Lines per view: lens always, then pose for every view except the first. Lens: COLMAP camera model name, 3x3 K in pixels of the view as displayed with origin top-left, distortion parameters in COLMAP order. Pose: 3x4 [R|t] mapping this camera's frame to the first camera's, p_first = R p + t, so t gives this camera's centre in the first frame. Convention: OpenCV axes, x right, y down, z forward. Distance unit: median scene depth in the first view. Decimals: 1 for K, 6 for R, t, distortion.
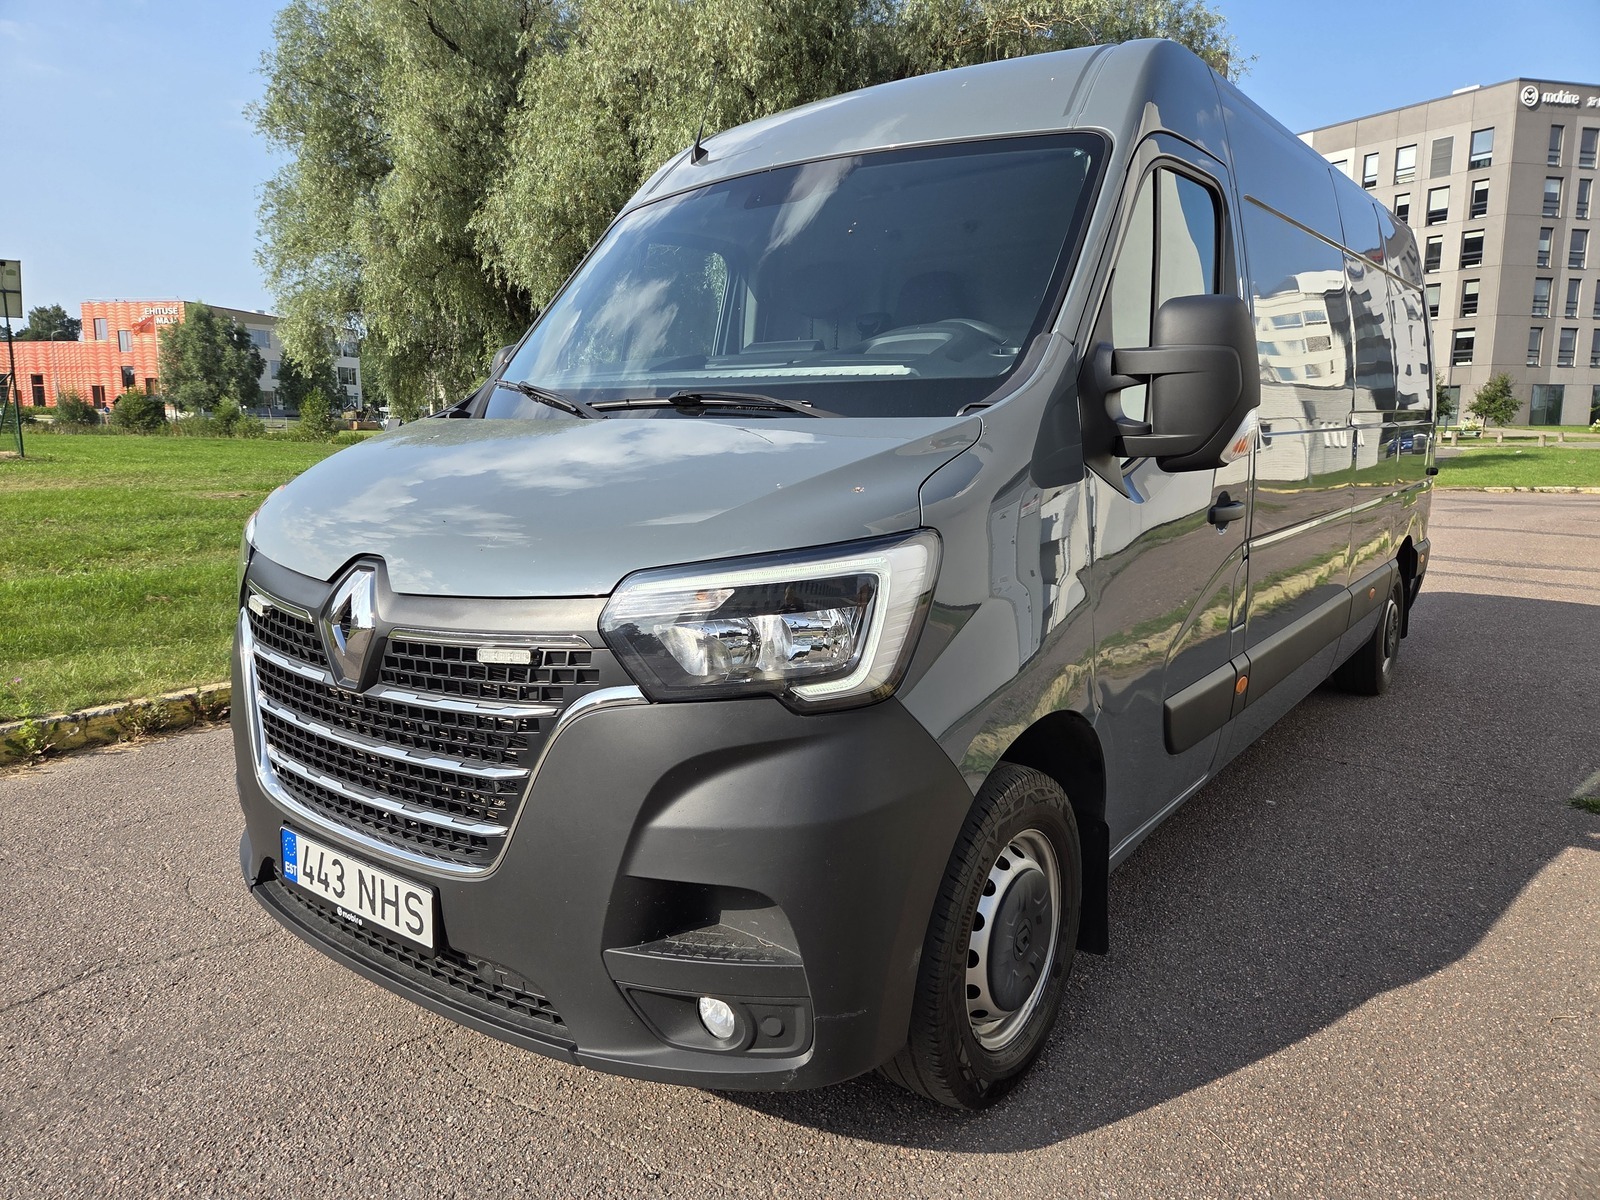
lens RADIAL K [[1062.1, 0, 789.0], [0, 1062.1, 604.2], [0, 0, 1]] dist [0.069365, -0.059827]
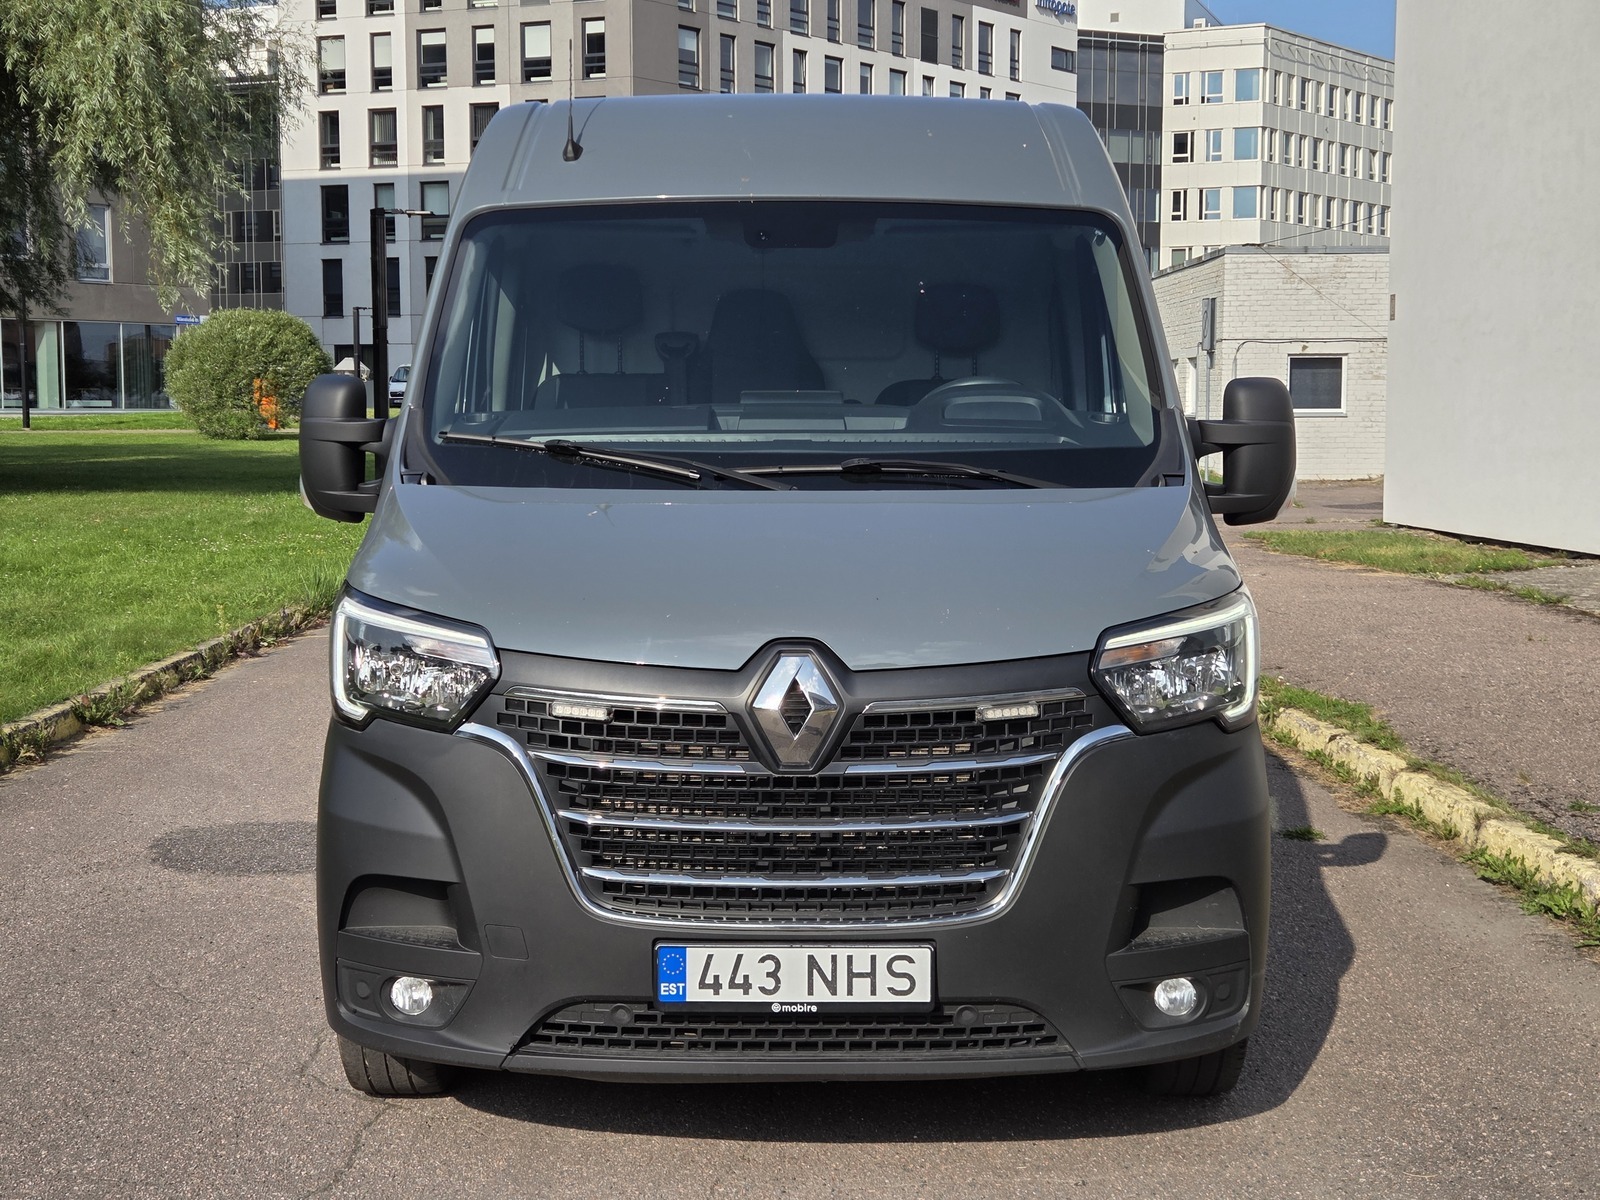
lens RADIAL K [[2111.2, 0, 800.0], [0, 2111.2, 600.0], [0, 0, 1]] dist [0.094465, -0.100227]
pose [[0.788420, -0.056610, 0.612527, -1.525384], [0.099682, 0.994353, -0.036407, -0.008788], [-0.607007, 0.089762, 0.789610, -0.546848]]
